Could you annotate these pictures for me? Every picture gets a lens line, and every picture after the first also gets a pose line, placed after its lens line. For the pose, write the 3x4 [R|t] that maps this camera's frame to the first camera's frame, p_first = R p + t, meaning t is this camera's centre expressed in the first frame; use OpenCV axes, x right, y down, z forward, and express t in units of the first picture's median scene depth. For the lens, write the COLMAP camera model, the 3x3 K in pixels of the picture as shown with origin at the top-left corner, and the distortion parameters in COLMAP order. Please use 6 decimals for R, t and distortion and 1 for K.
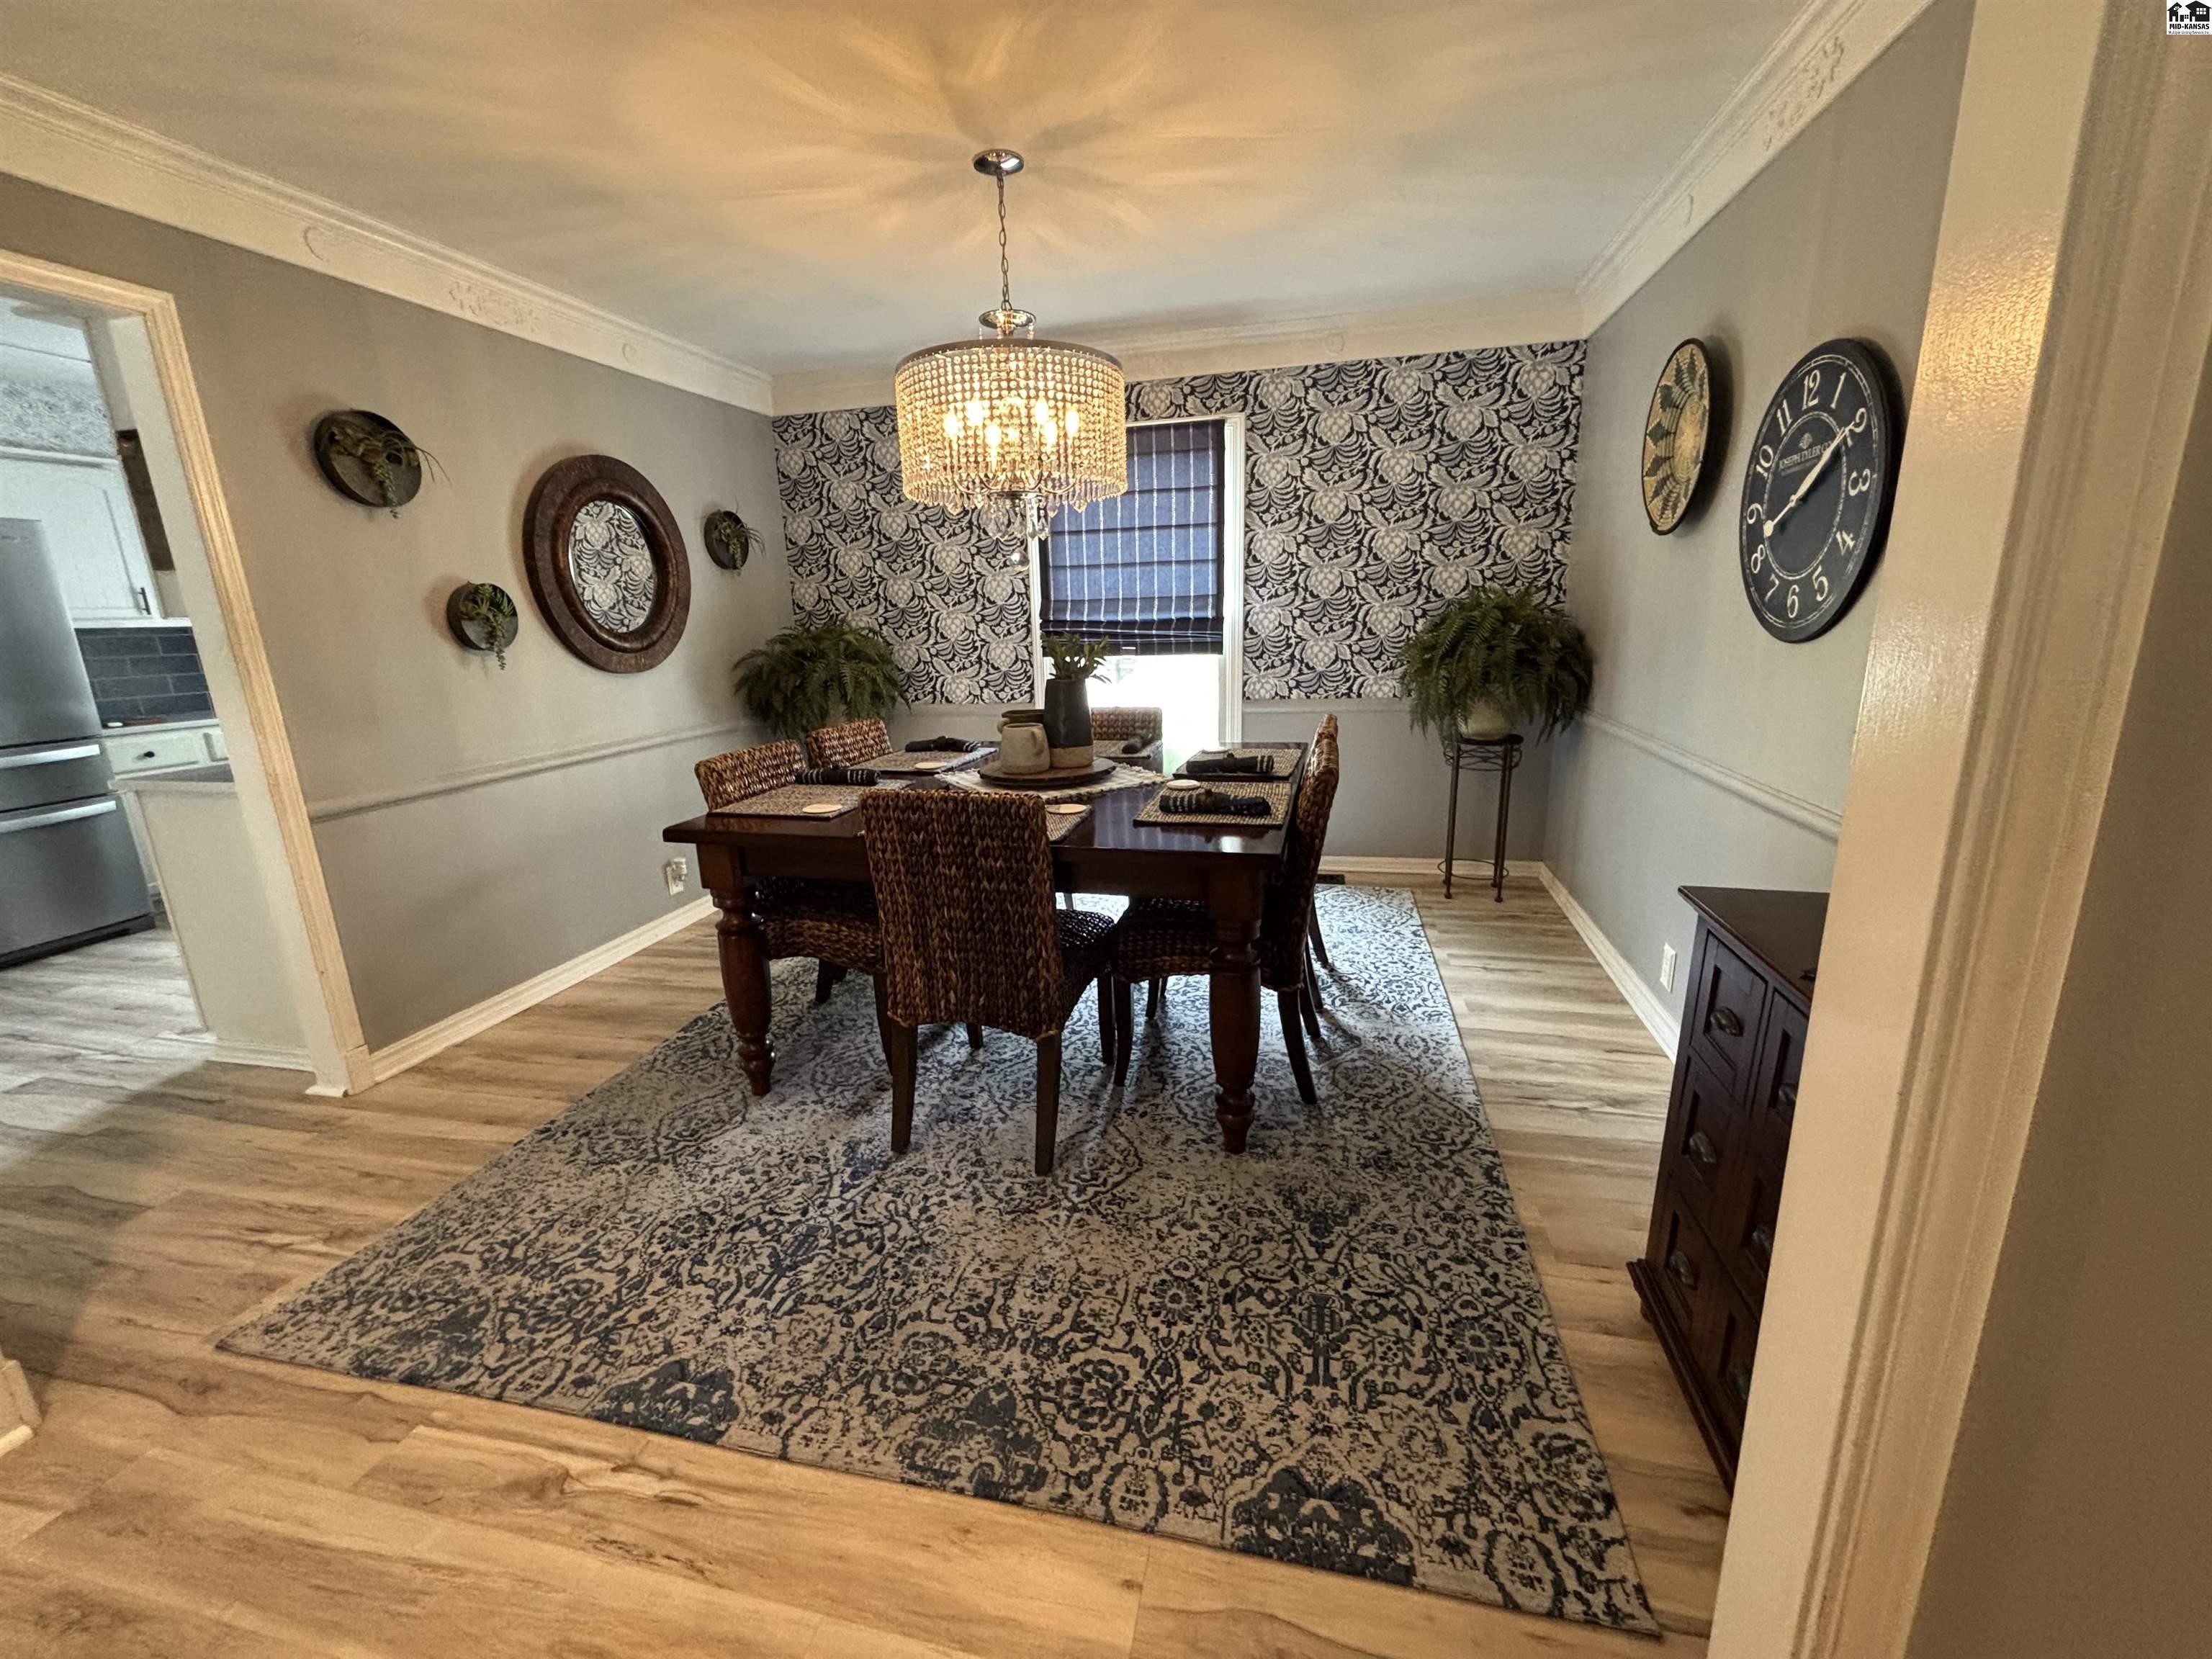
lens RADIAL K [[896.0, 0, 1097.4], [0, 896.0, 827.7], [0, 0, 1]] dist [0.001616, -0.000190]
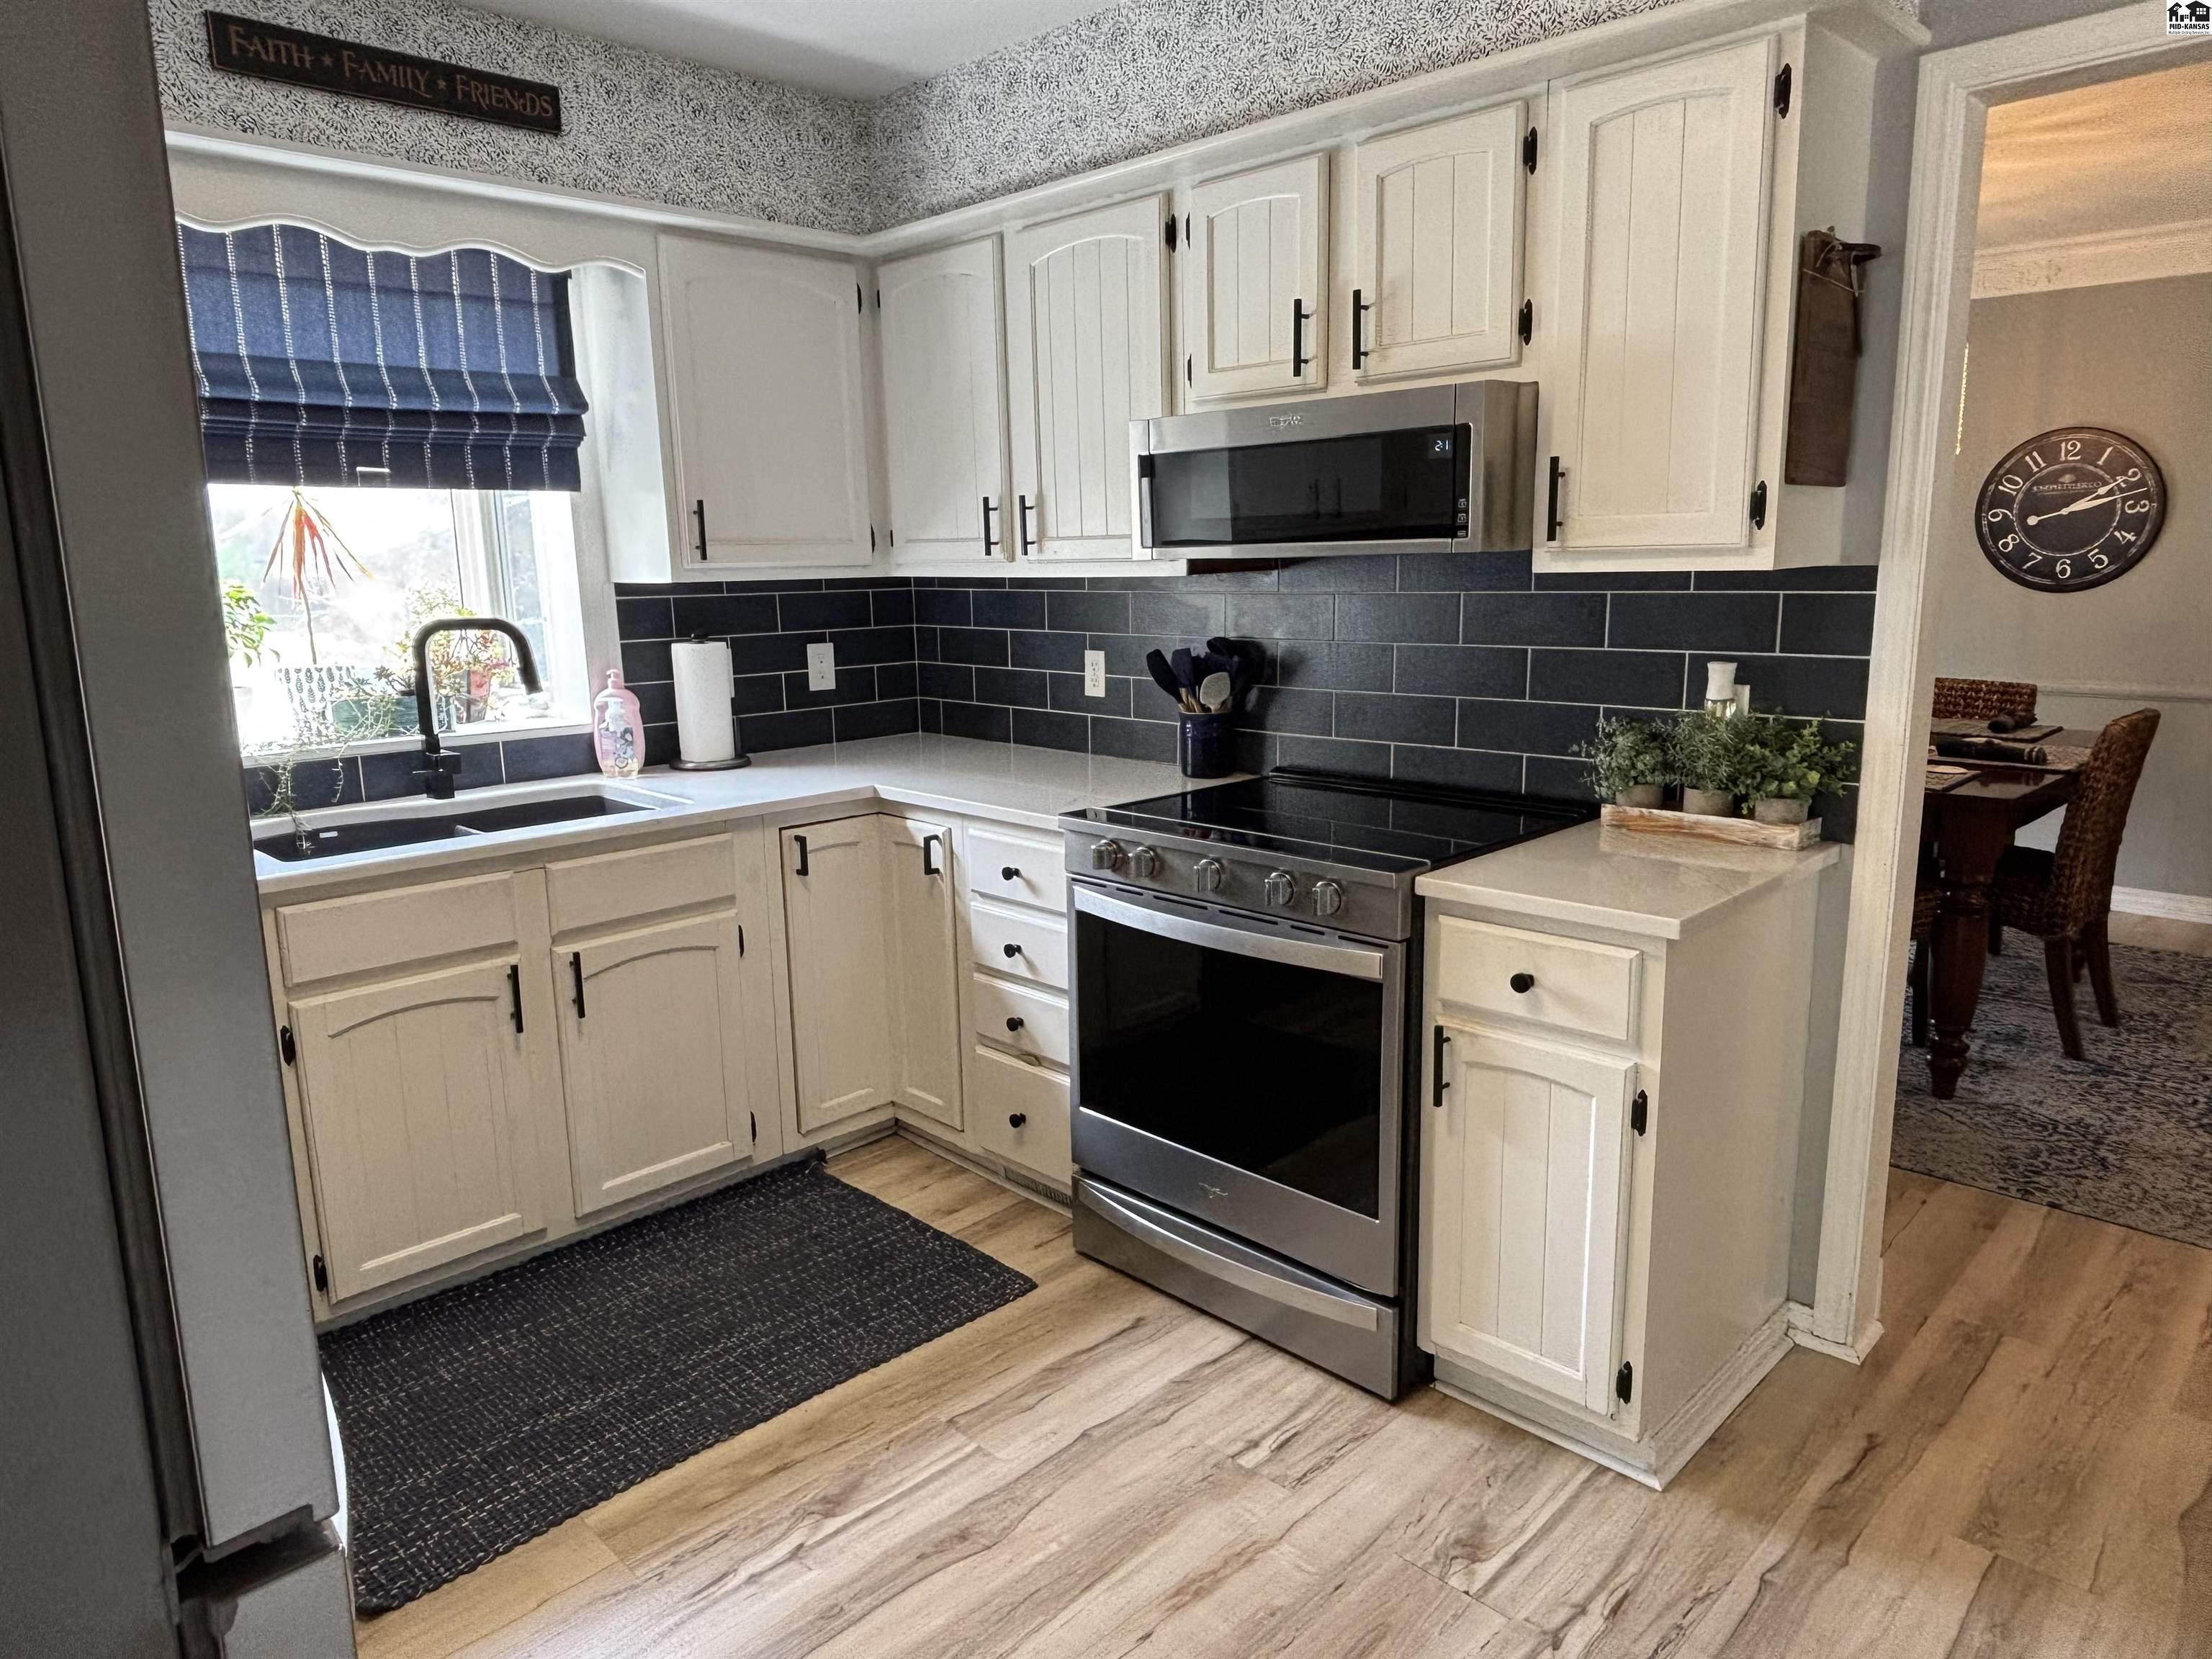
lens RADIAL K [[1380.3, 0, 1102.9], [0, 1380.3, 827.2], [0, 0, 1]] dist [-0.024480, -0.007163]
pose [[0.538265, -0.138269, 0.831356, -2.110523], [0.214386, 0.976464, 0.023598, -0.189936], [-0.815052, 0.165529, 0.555239, 0.987967]]
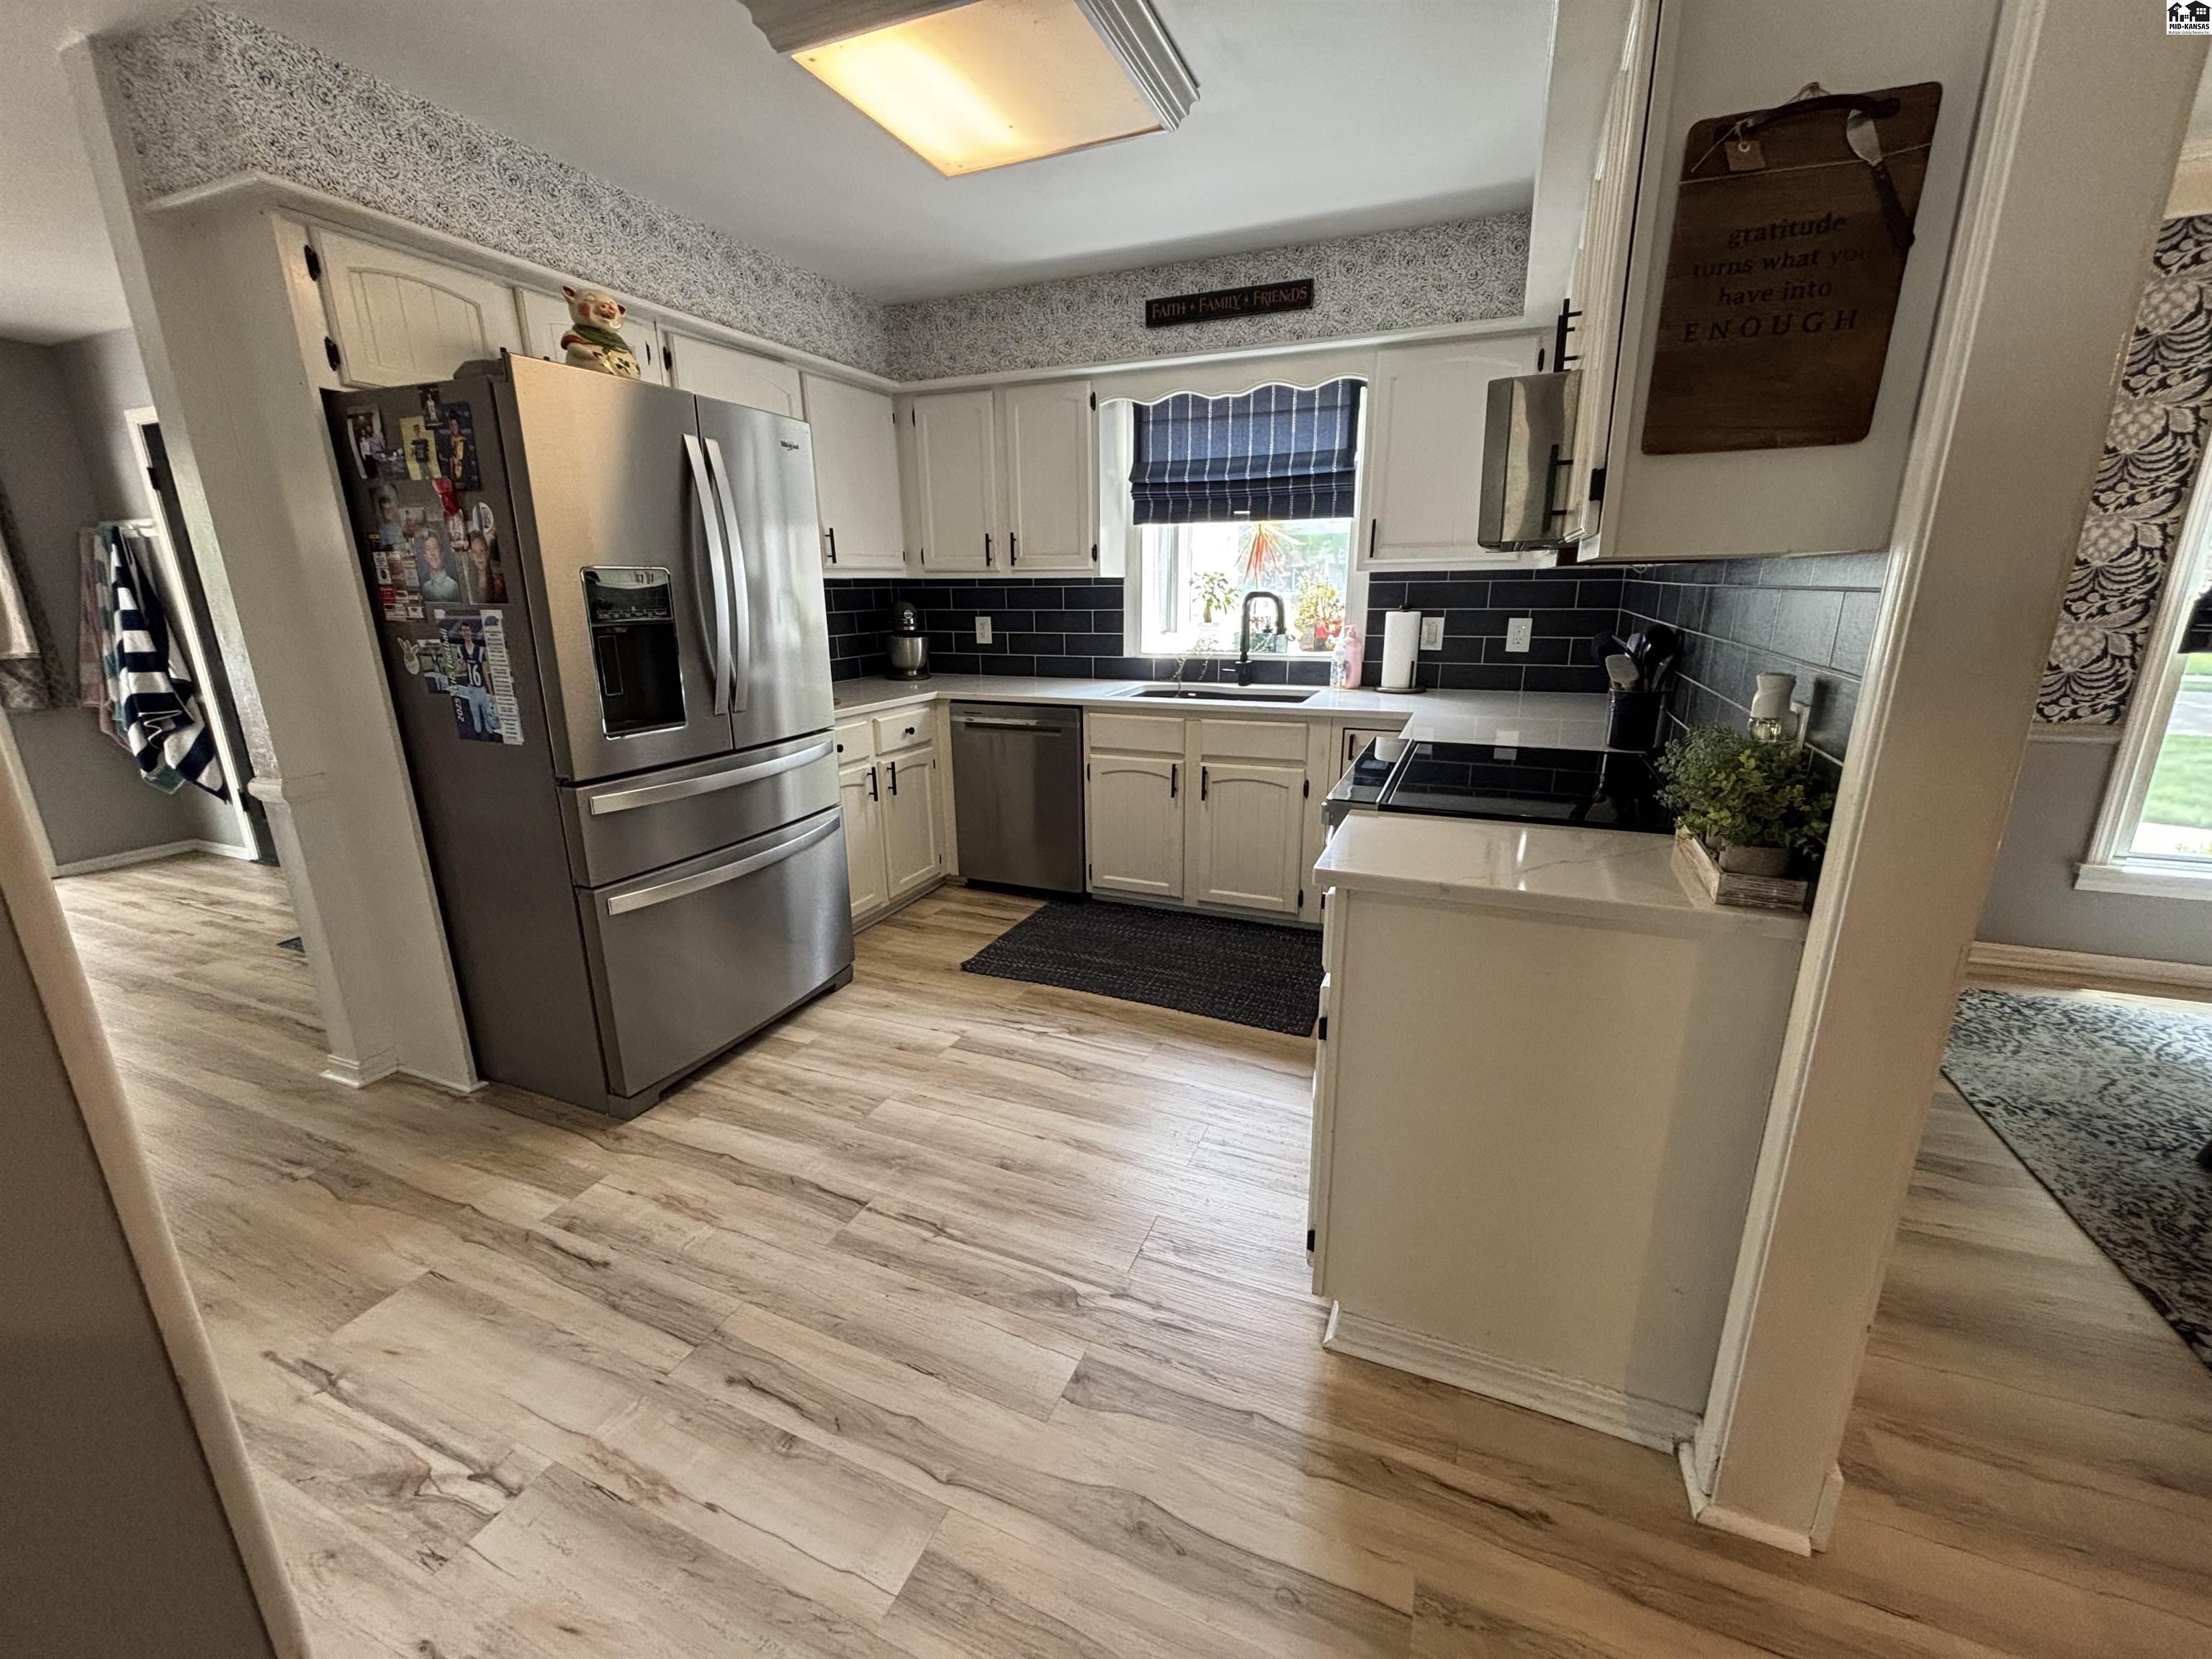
lens RADIAL K [[896.0, 0, 1106.5], [0, 896.0, 826.4], [0, 0, 1]] dist [0.001616, -0.000190]
pose [[0.983495, 0.063616, -0.169385, -1.325344], [-0.058649, 0.997694, 0.034172, -0.100244], [0.171168, -0.023674, 0.984957, 0.534425]]
